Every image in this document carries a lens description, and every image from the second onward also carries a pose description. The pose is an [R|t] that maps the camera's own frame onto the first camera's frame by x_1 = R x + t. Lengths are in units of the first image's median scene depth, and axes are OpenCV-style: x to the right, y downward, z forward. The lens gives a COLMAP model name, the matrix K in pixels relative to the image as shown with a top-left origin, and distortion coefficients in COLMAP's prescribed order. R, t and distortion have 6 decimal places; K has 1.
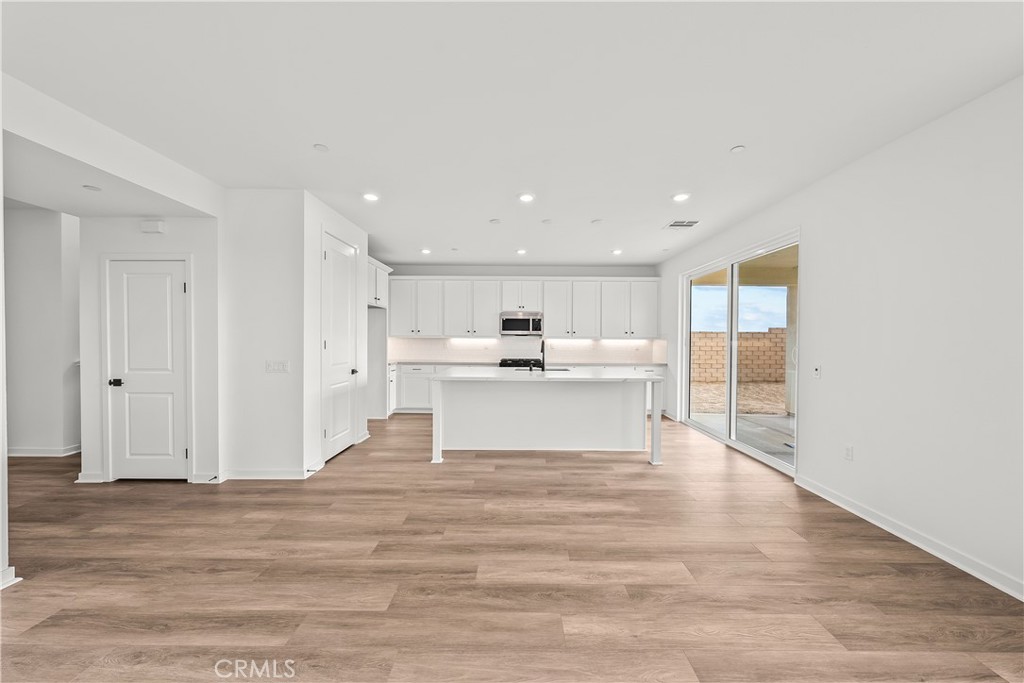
lens RADIAL K [[354.0, 0, 515.3], [0, 354.0, 340.4], [0, 0, 1]] dist [-0.001326, 0.000081]
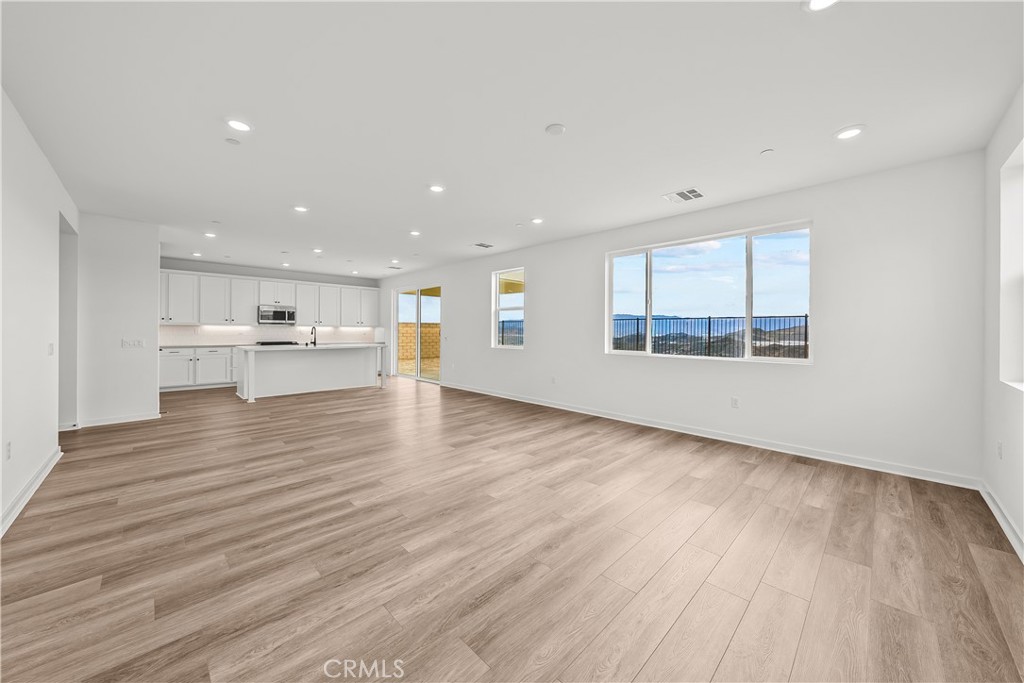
lens RADIAL K [[364.8, 0, 519.5], [0, 364.8, 338.2], [0, 0, 1]] dist [-0.002490, 0.000434]
pose [[0.702168, -0.016259, 0.711825, -0.406253], [0.001256, 0.999766, 0.021596, 0.014717], [-0.712010, -0.014270, 0.702024, -0.765976]]
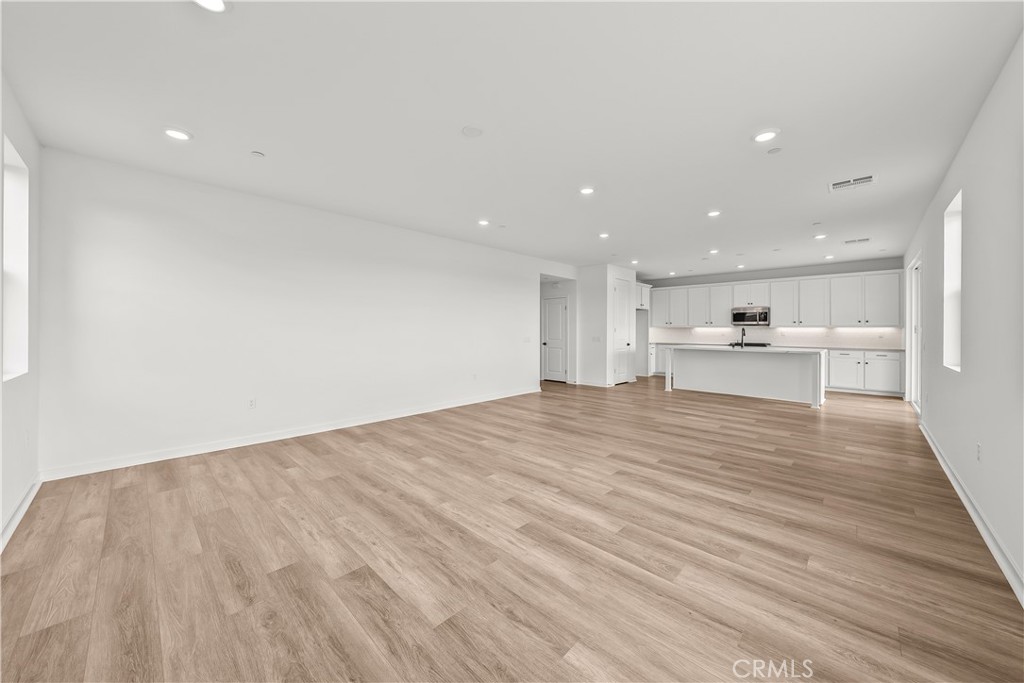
lens RADIAL K [[364.8, 0, 509.4], [0, 364.8, 331.3], [0, 0, 1]] dist [-0.002490, 0.000434]
pose [[0.717531, -0.001707, -0.696524, 0.409828], [-0.002187, 0.999987, -0.004704, 0.022107], [0.696523, 0.004899, 0.717518, -0.777683]]
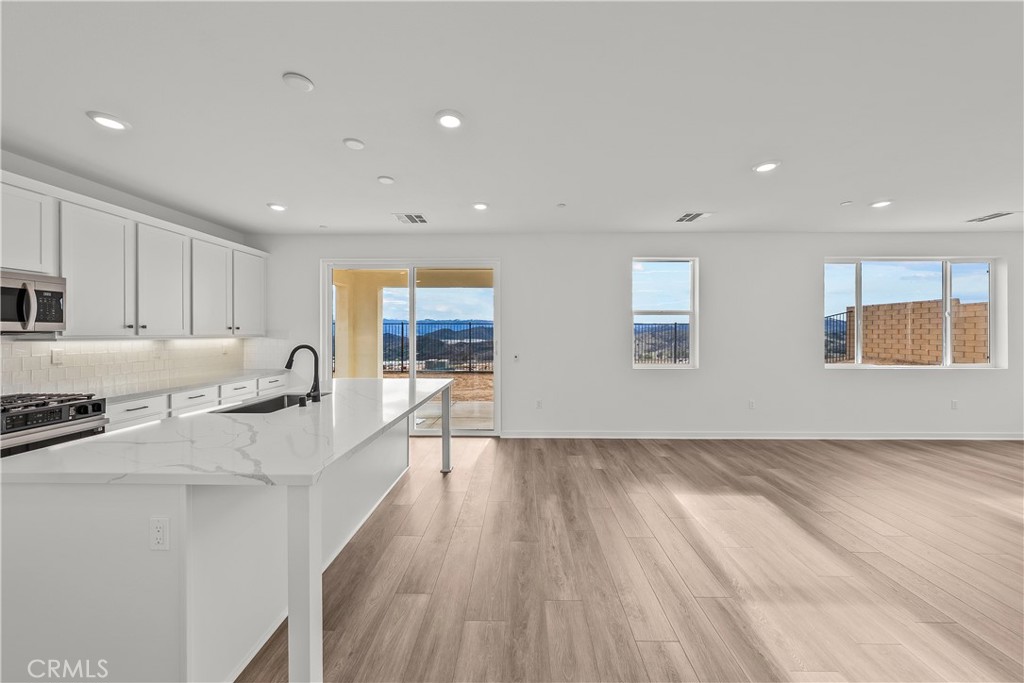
lens RADIAL K [[354.0, 0, 518.3], [0, 354.0, 334.6], [0, 0, 1]] dist [-0.001326, 0.000081]
pose [[0.007937, -0.012602, 0.999889, -0.414131], [0.003171, 0.999916, 0.012577, -0.020775], [-0.999963, 0.003070, 0.007976, 0.602145]]
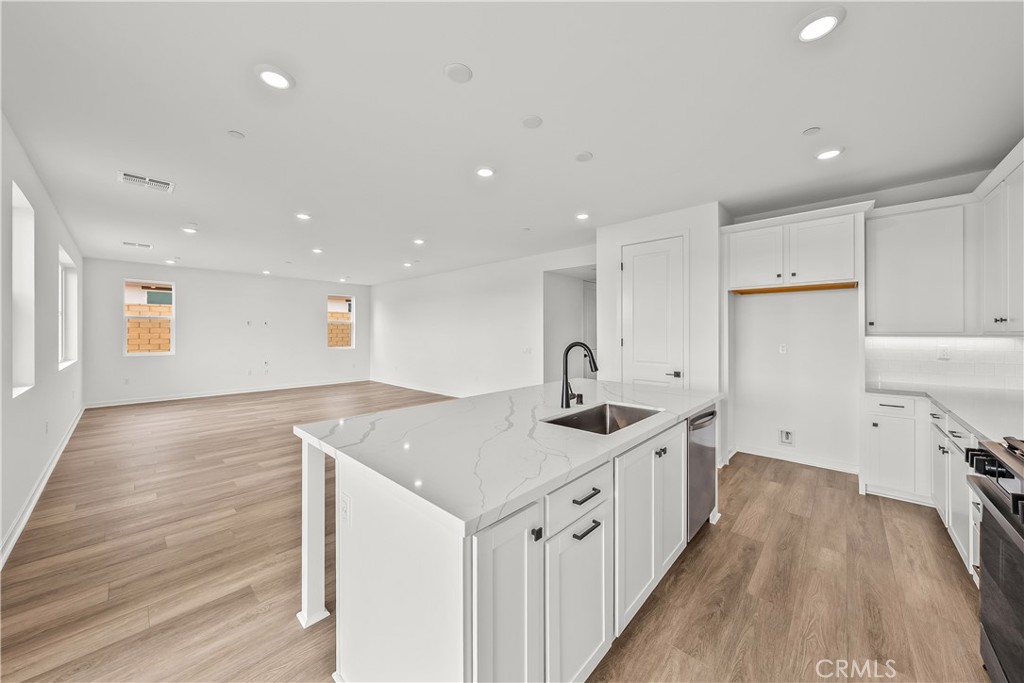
lens RADIAL K [[354.0, 0, 516.9], [0, 354.0, 333.1], [0, 0, 1]] dist [-0.001326, 0.000081]
pose [[-0.667636, -0.006839, -0.744457, 0.422230], [-0.008641, 0.999962, -0.001437, -0.010642], [0.744438, 0.005473, -0.667669, 1.121365]]
